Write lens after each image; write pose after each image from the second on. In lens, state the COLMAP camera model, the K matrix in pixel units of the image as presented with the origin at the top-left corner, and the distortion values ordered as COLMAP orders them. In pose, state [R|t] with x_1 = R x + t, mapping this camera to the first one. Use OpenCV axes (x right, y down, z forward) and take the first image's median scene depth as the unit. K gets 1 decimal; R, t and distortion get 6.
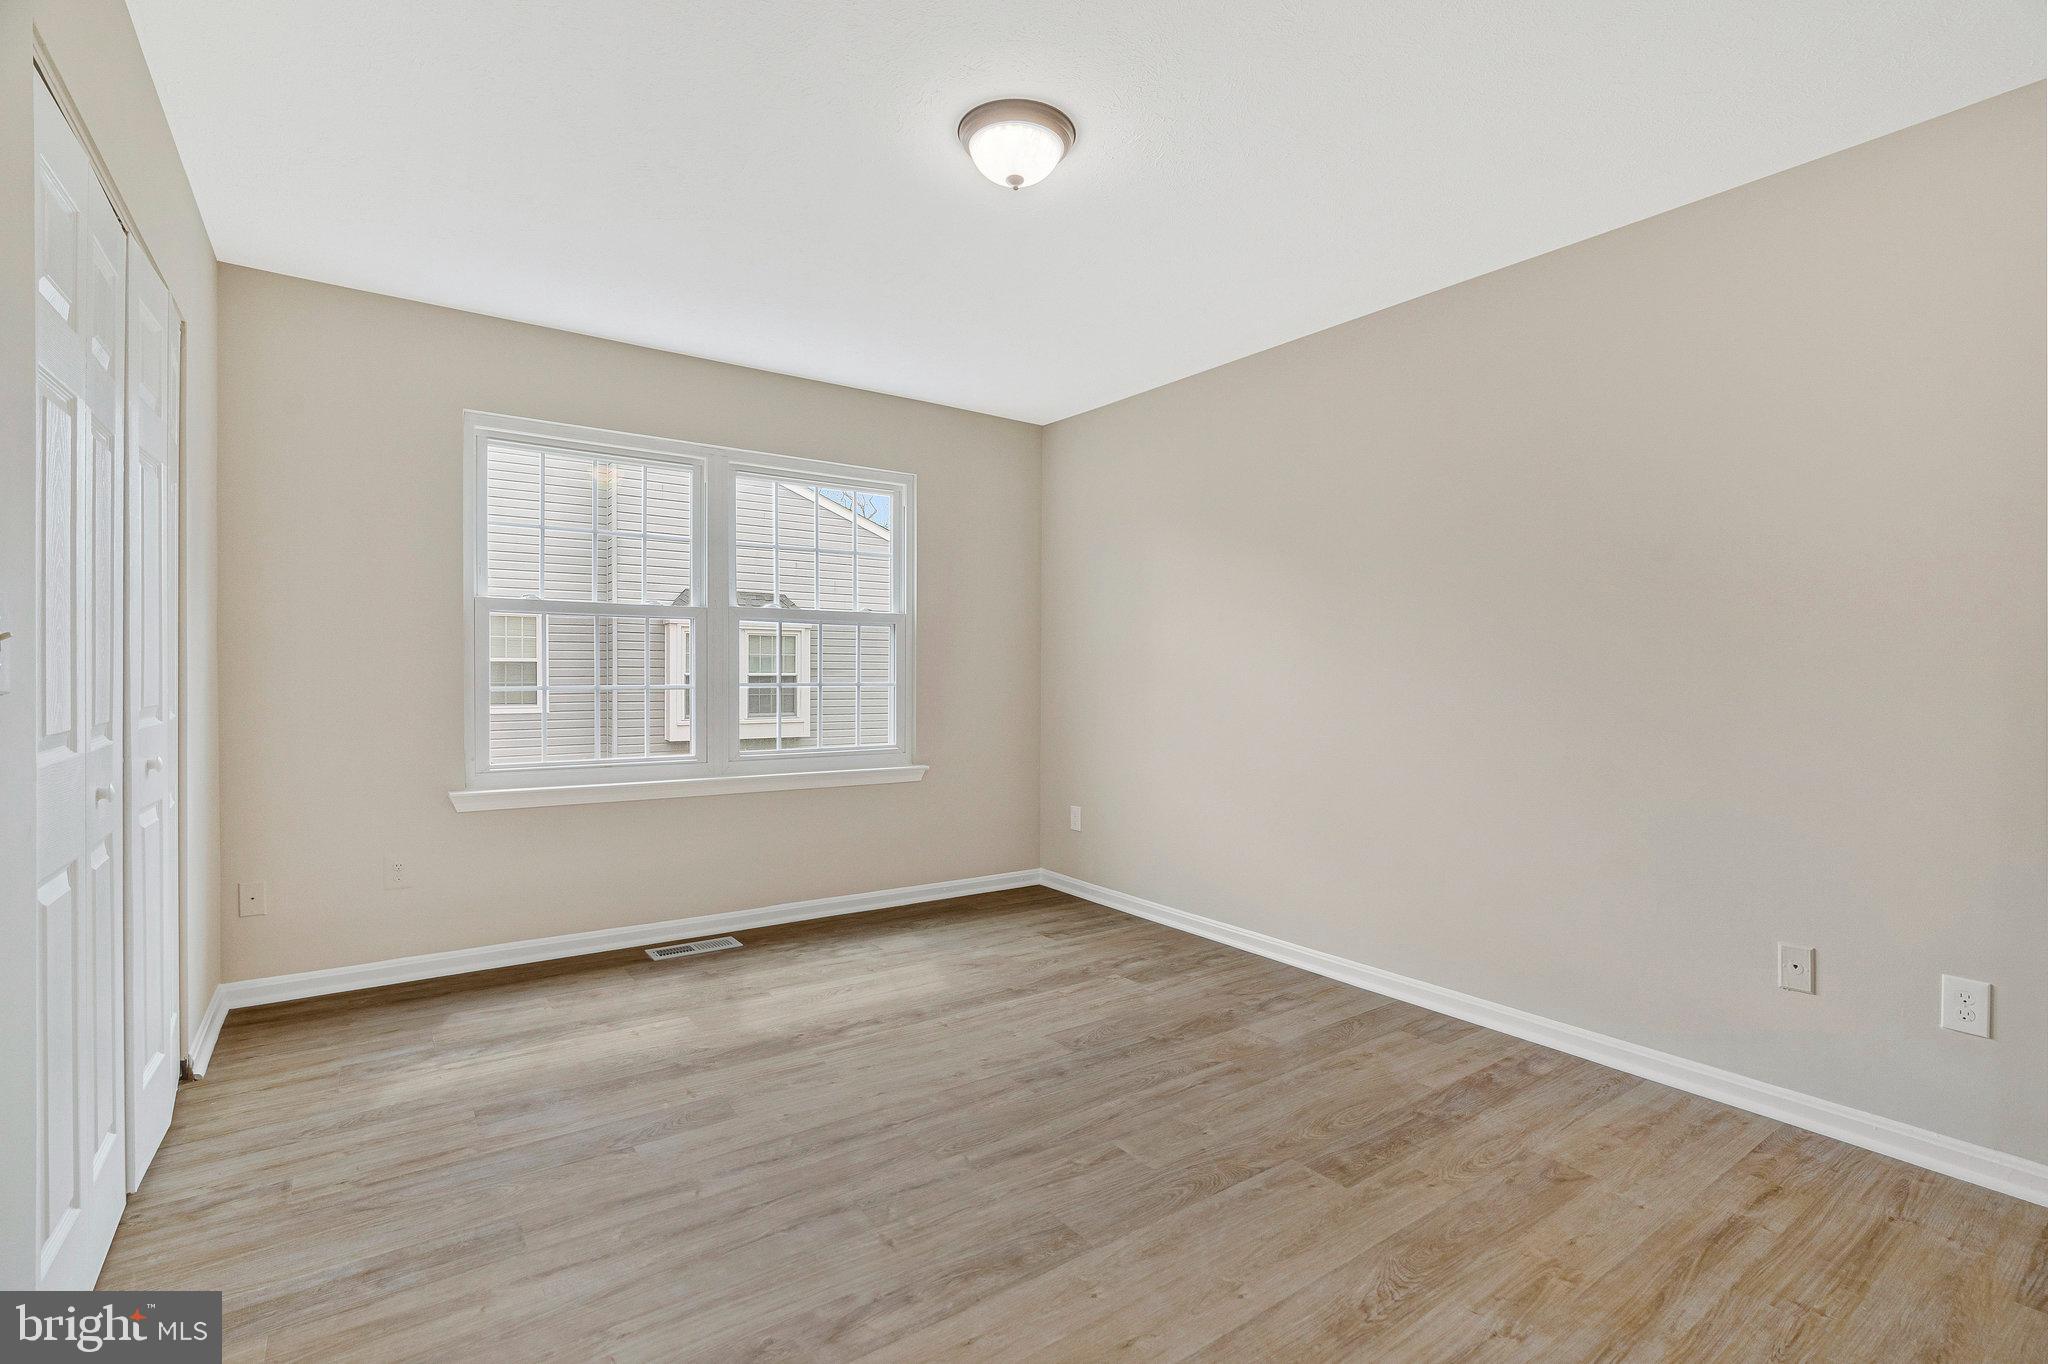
lens RADIAL K [[936.4, 0, 1021.6], [0, 936.4, 674.1], [0, 0, 1]] dist [-0.003573, 0.002358]
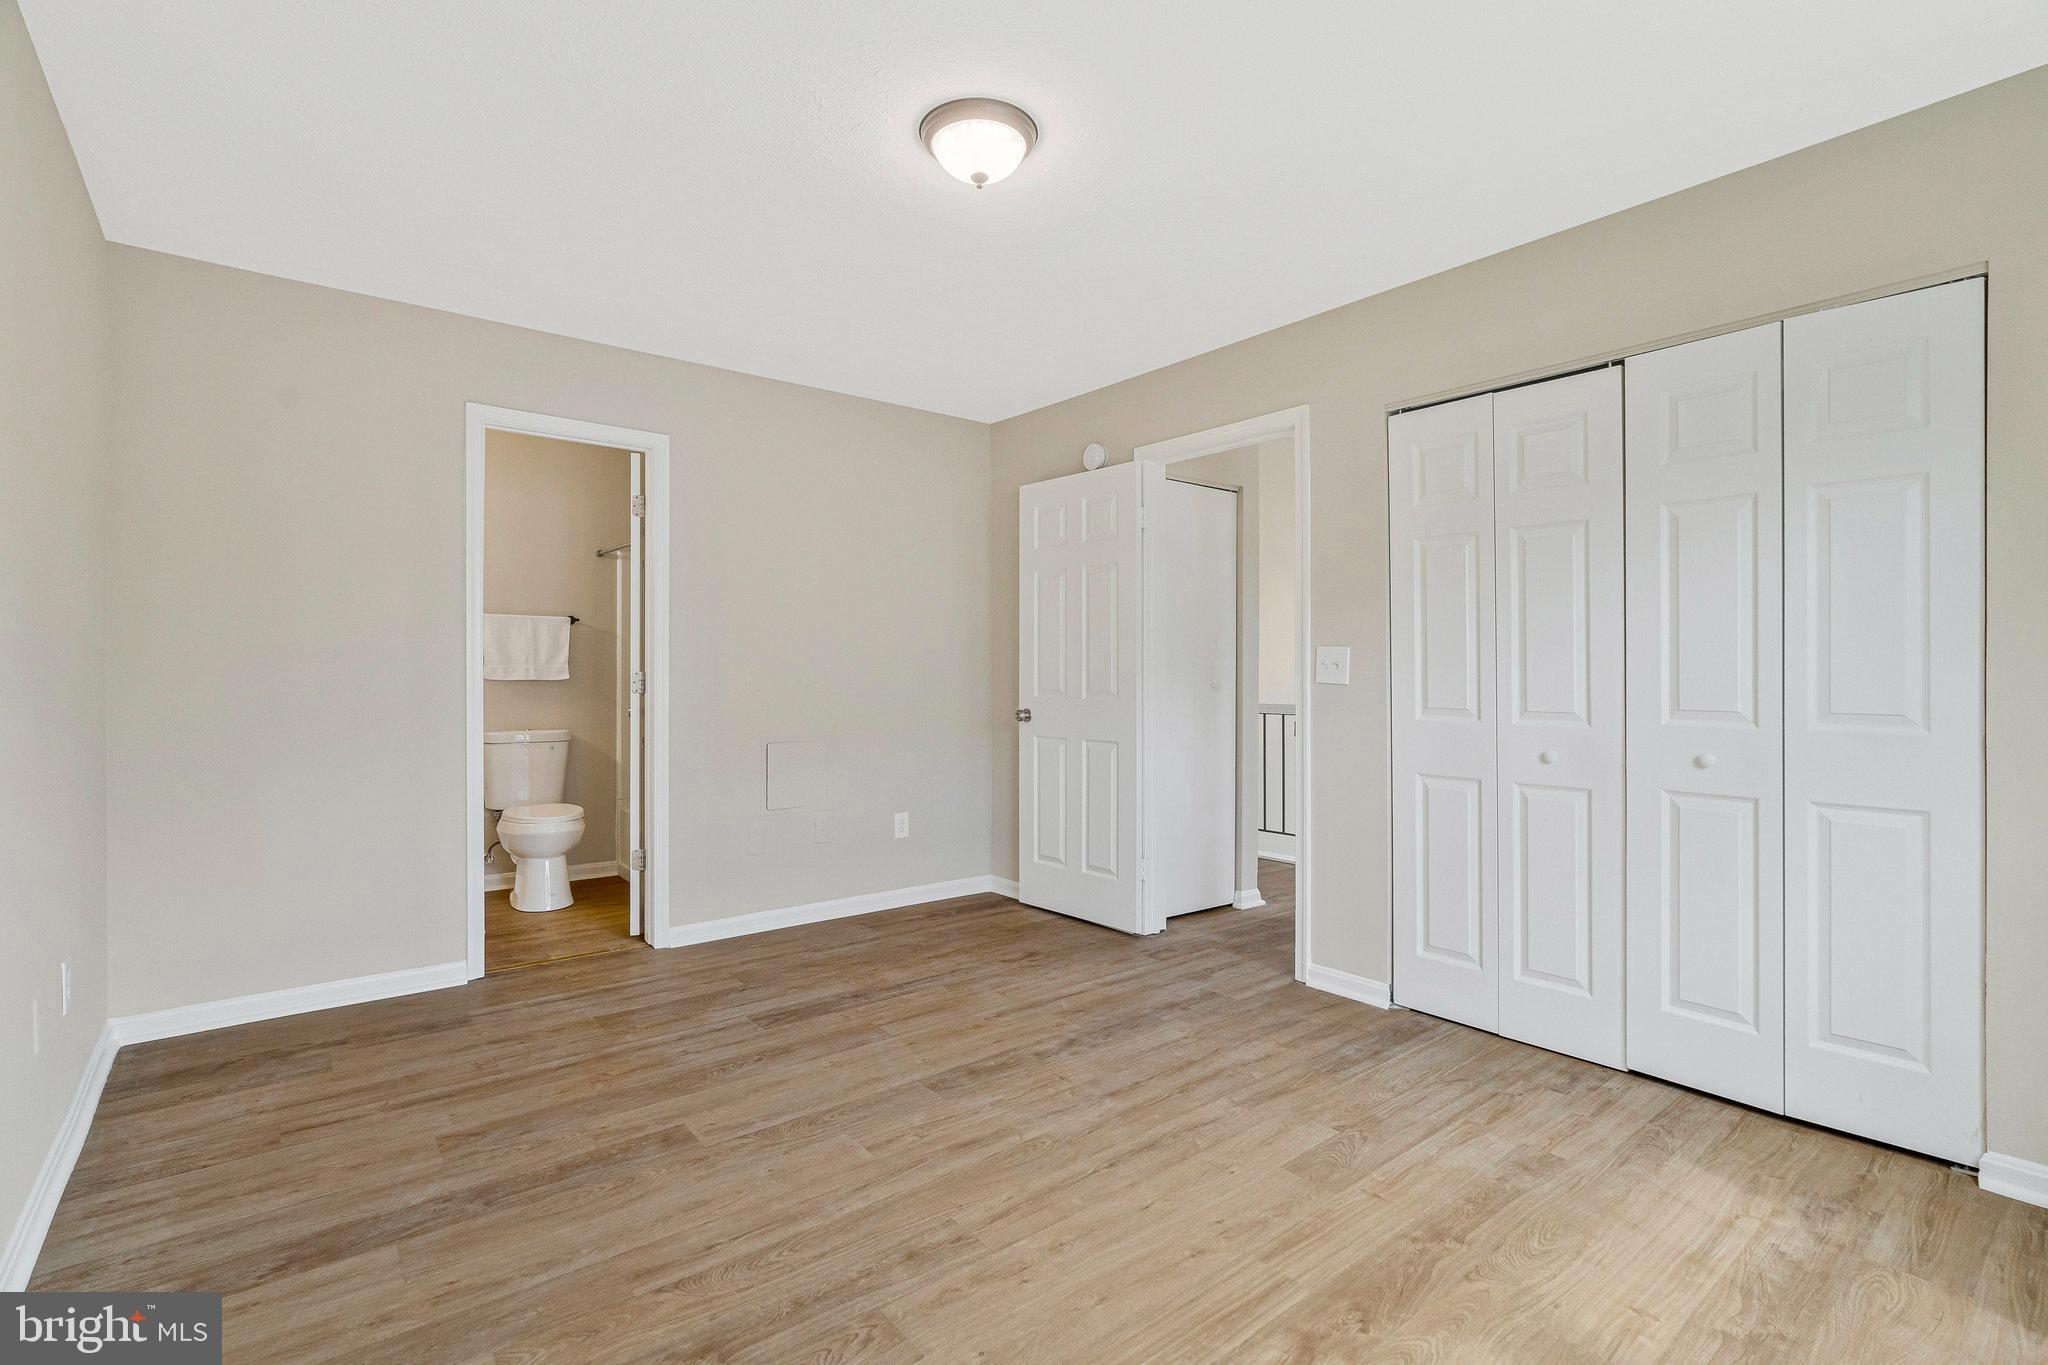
lens RADIAL K [[936.4, 0, 1024.5], [0, 936.4, 673.9], [0, 0, 1]] dist [-0.003573, 0.002358]
pose [[-0.998185, -0.009645, -0.059447, 0.004456], [-0.009982, 0.999936, 0.005380, -0.009873], [0.059391, 0.005964, -0.998217, 2.035768]]
